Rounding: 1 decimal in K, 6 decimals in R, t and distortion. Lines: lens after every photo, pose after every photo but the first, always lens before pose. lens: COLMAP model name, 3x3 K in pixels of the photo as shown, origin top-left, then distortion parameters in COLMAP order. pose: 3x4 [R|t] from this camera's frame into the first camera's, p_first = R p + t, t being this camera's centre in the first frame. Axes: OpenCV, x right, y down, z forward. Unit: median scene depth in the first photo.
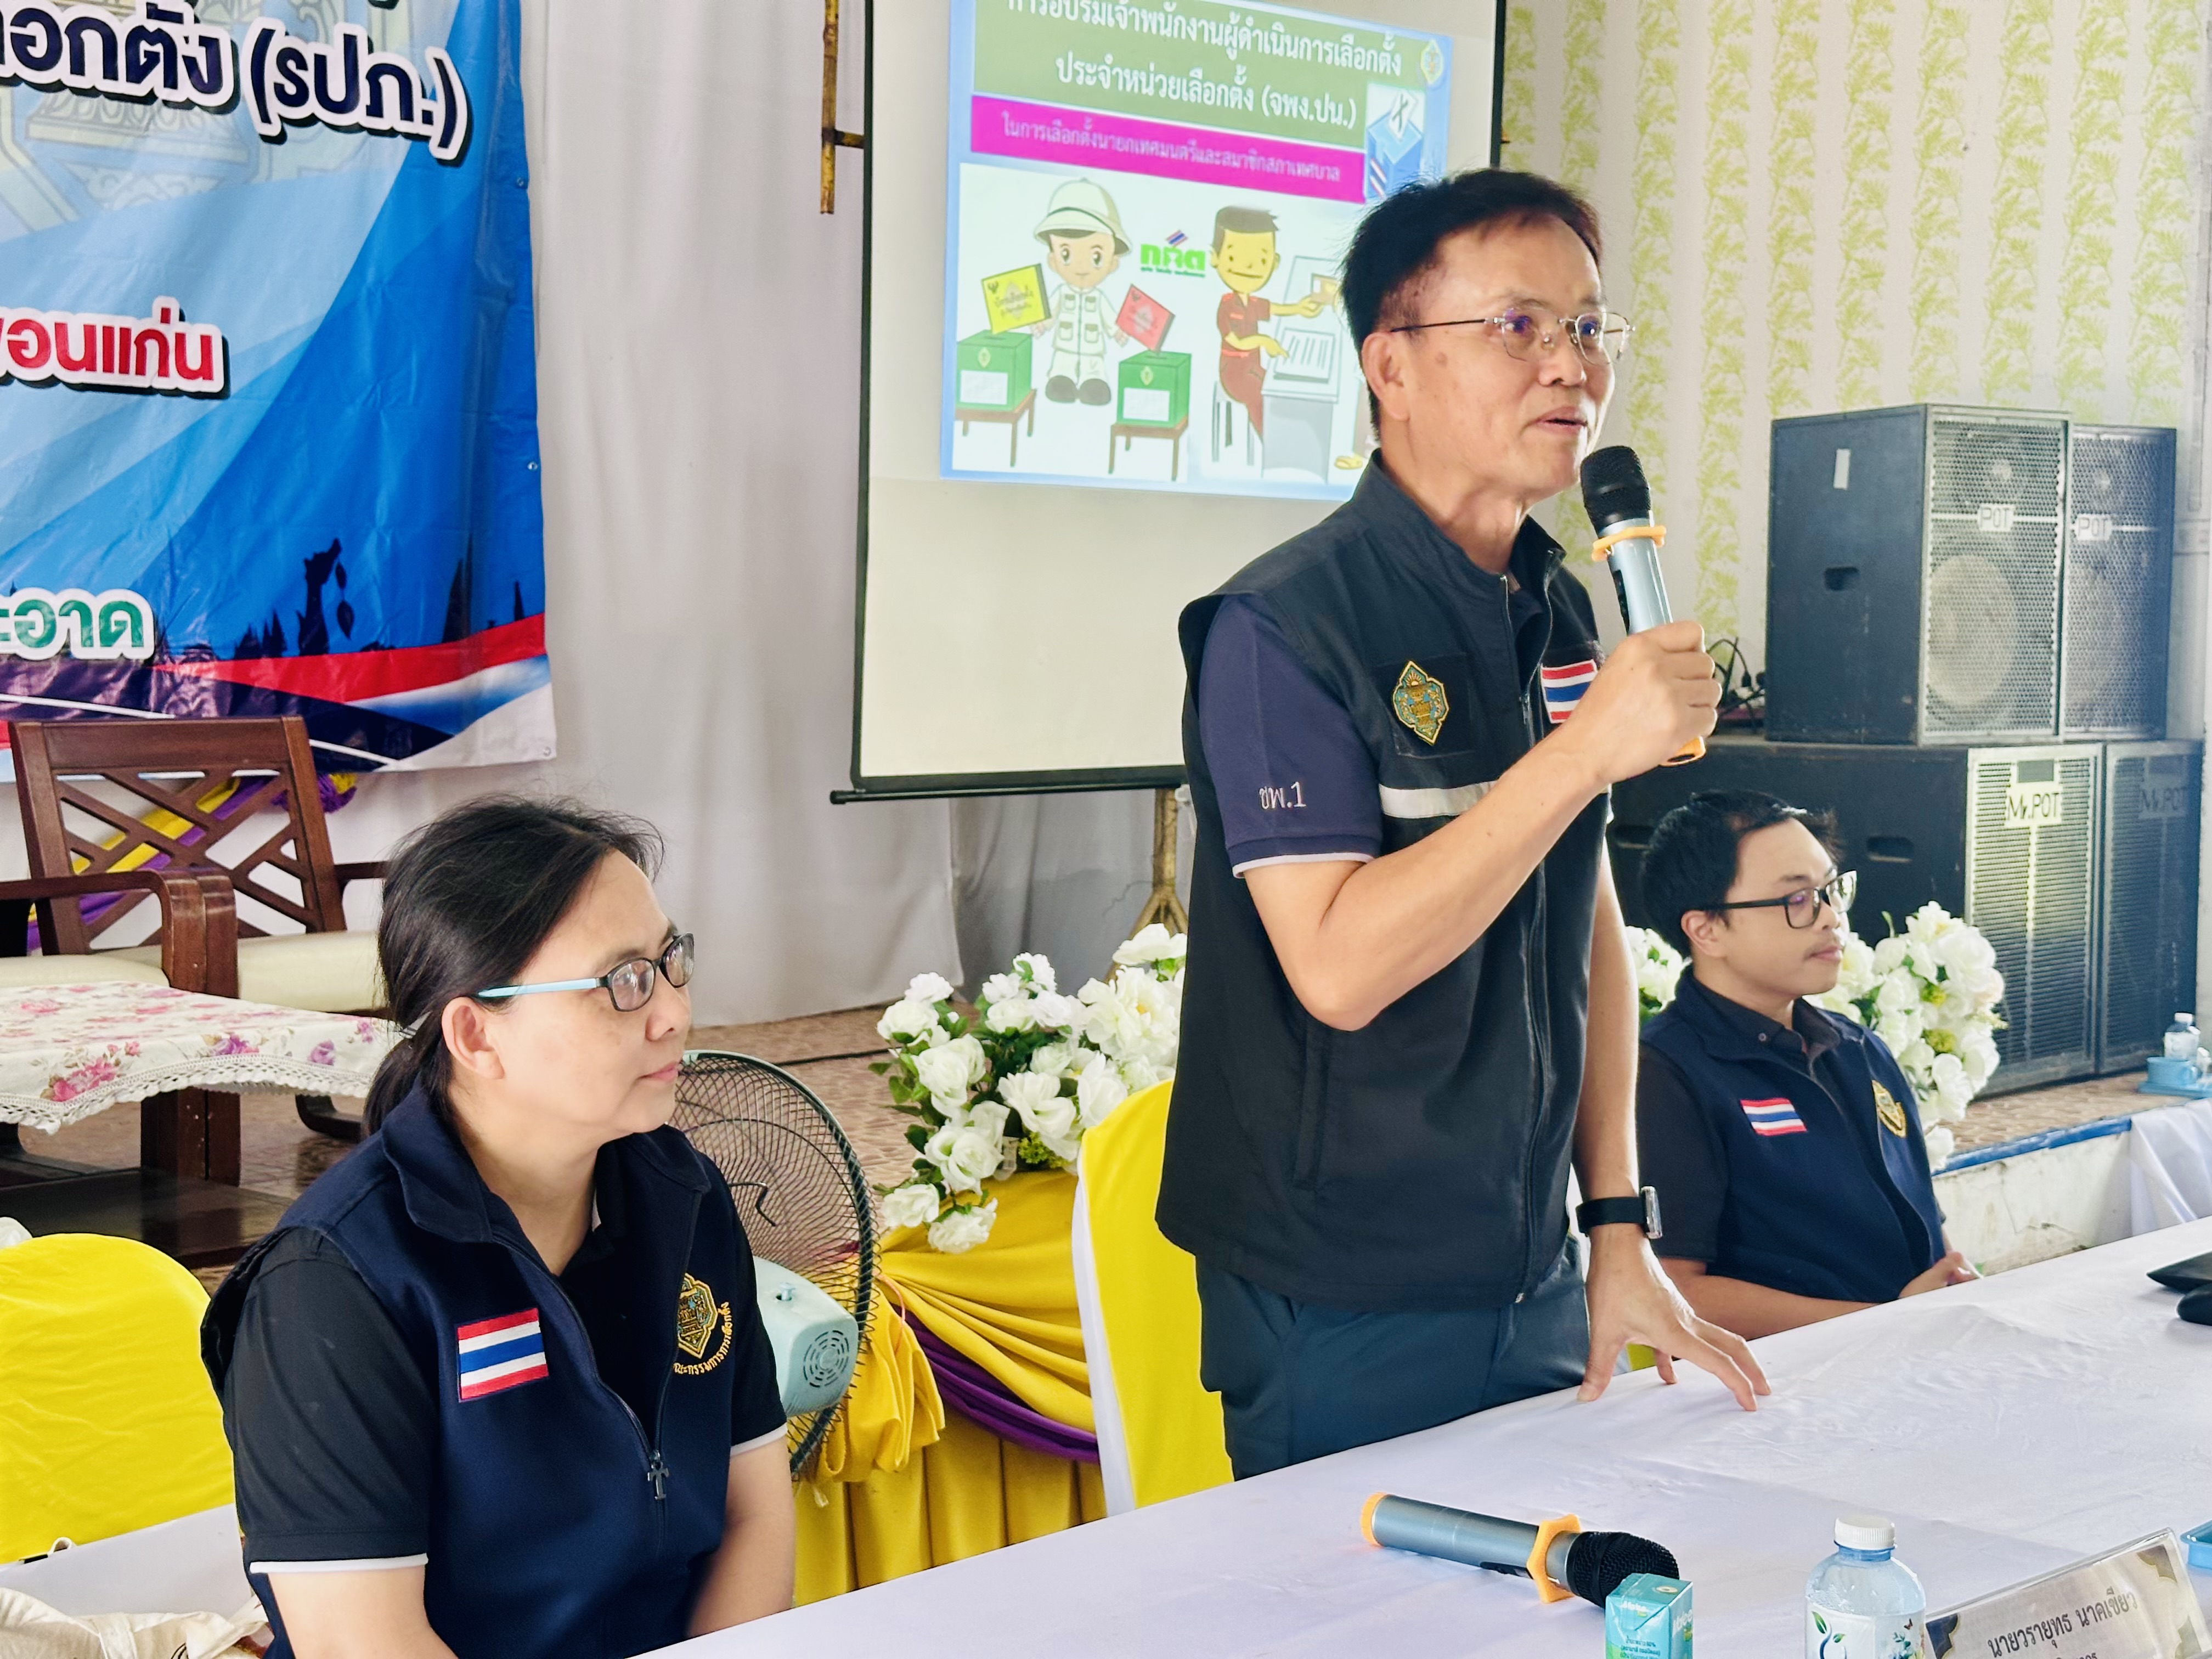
lens RADIAL K [[3058.4, 0, 1084.3], [0, 3058.4, 840.0], [0, 0, 1]] dist [0.140980, 0.000000]
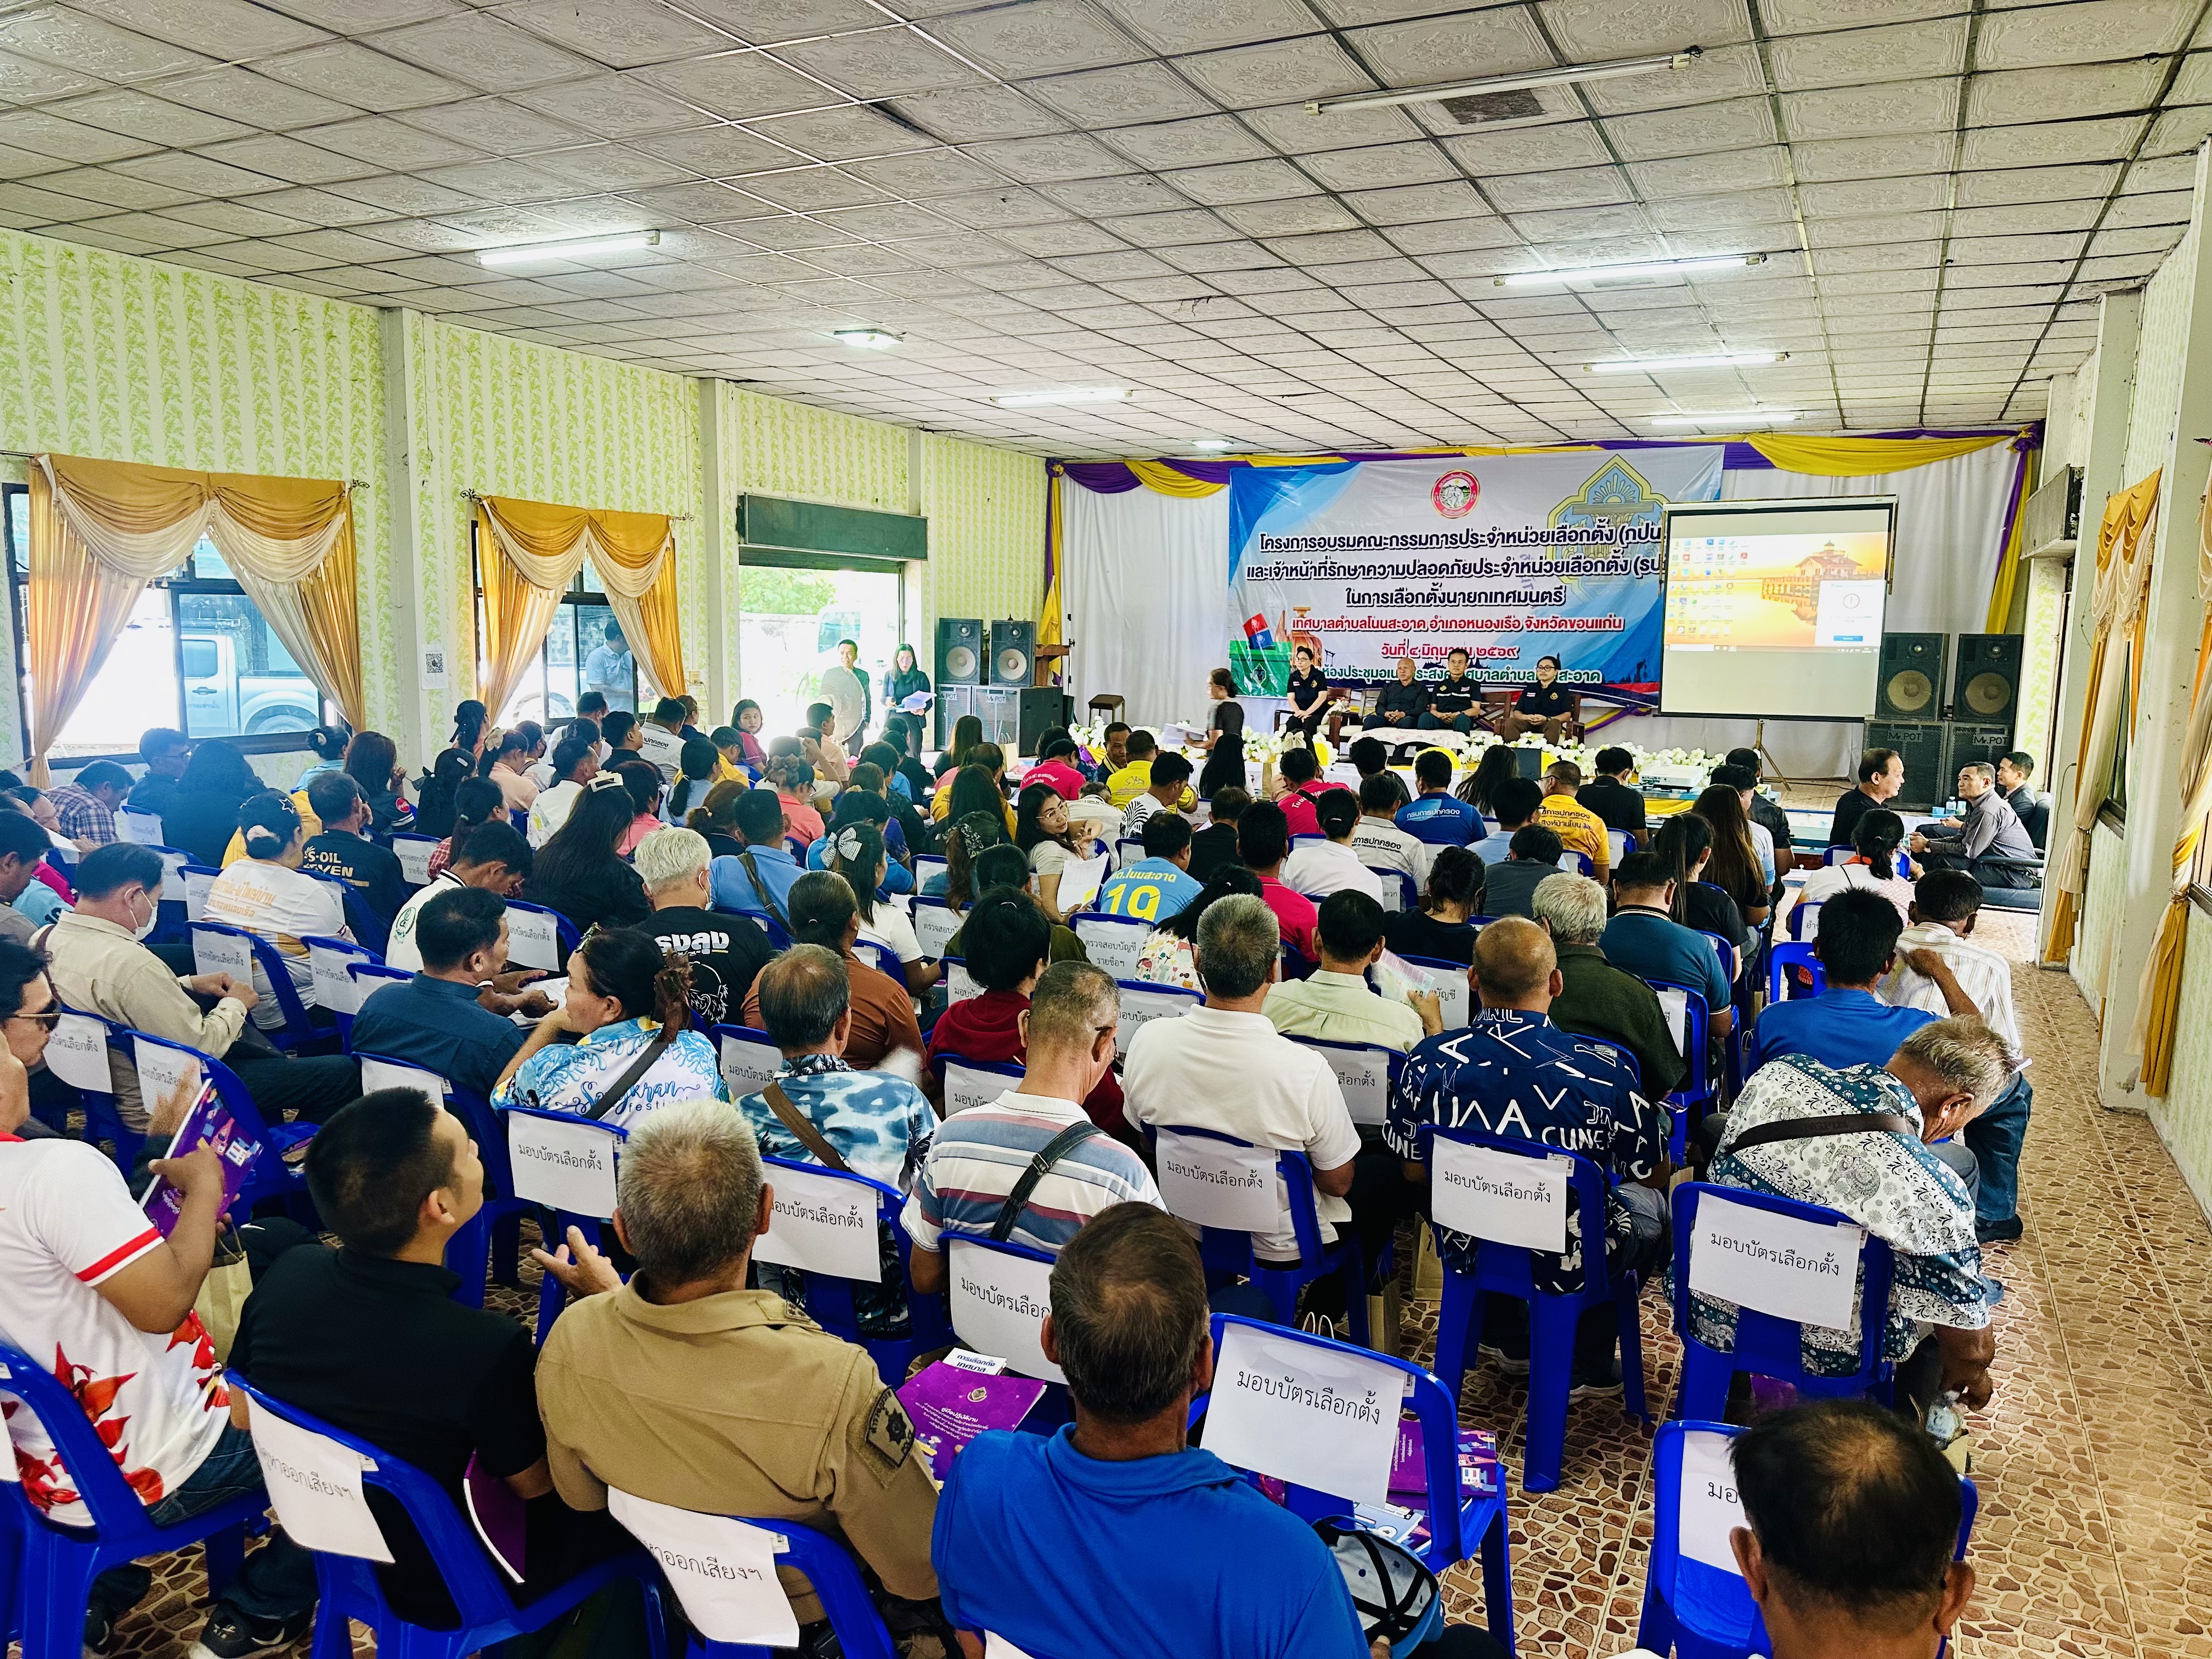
lens RADIAL K [[1539.7, 0, 1069.6], [0, 1539.7, 865.2], [0, 0, 1]] dist [0.032254, -0.050450]
pose [[0.272572, 0.138964, -0.952047, 1.988252], [-0.068318, 0.989812, 0.124917, -0.021467], [0.959707, 0.030993, 0.279289, -0.566142]]
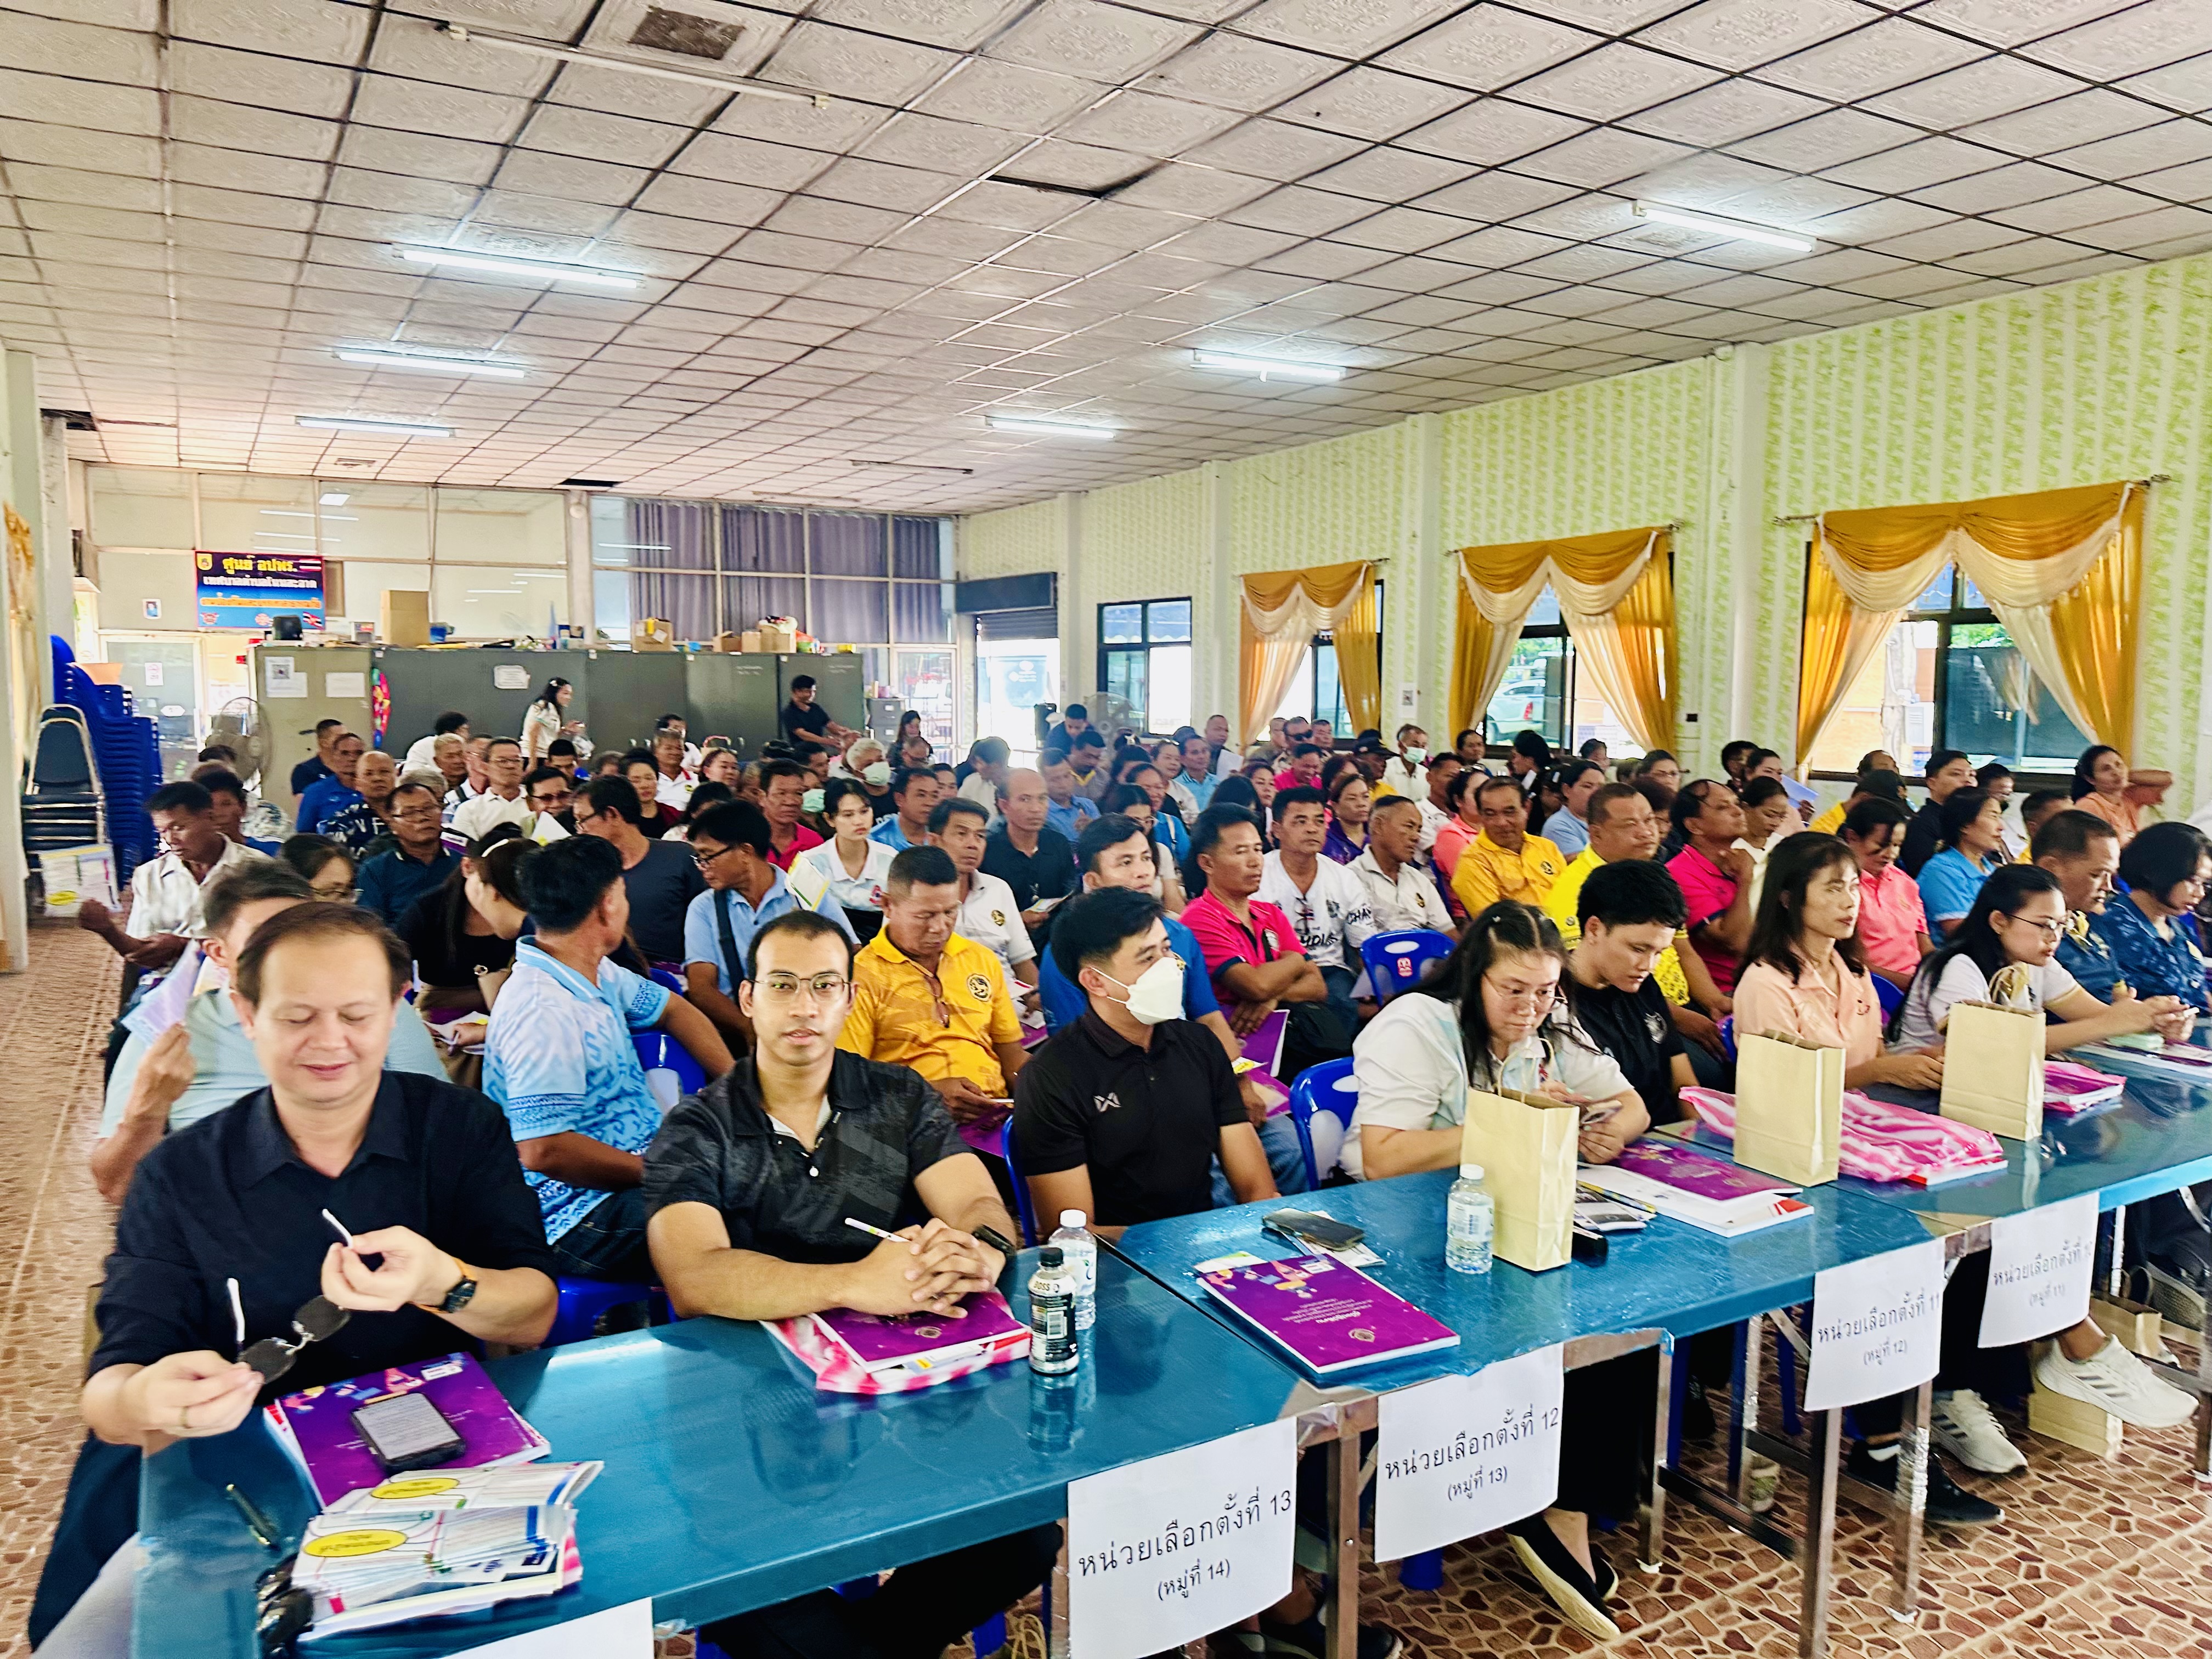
lens RADIAL K [[1539.7, 0, 1092.4], [0, 1539.7, 844.9], [0, 0, 1]] dist [0.032254, -0.050450]
pose [[-0.956910, -0.027833, 0.289046, 0.607764], [0.024395, 0.984172, 0.175530, -0.113544], [-0.289357, 0.175018, -0.941085, 0.782389]]
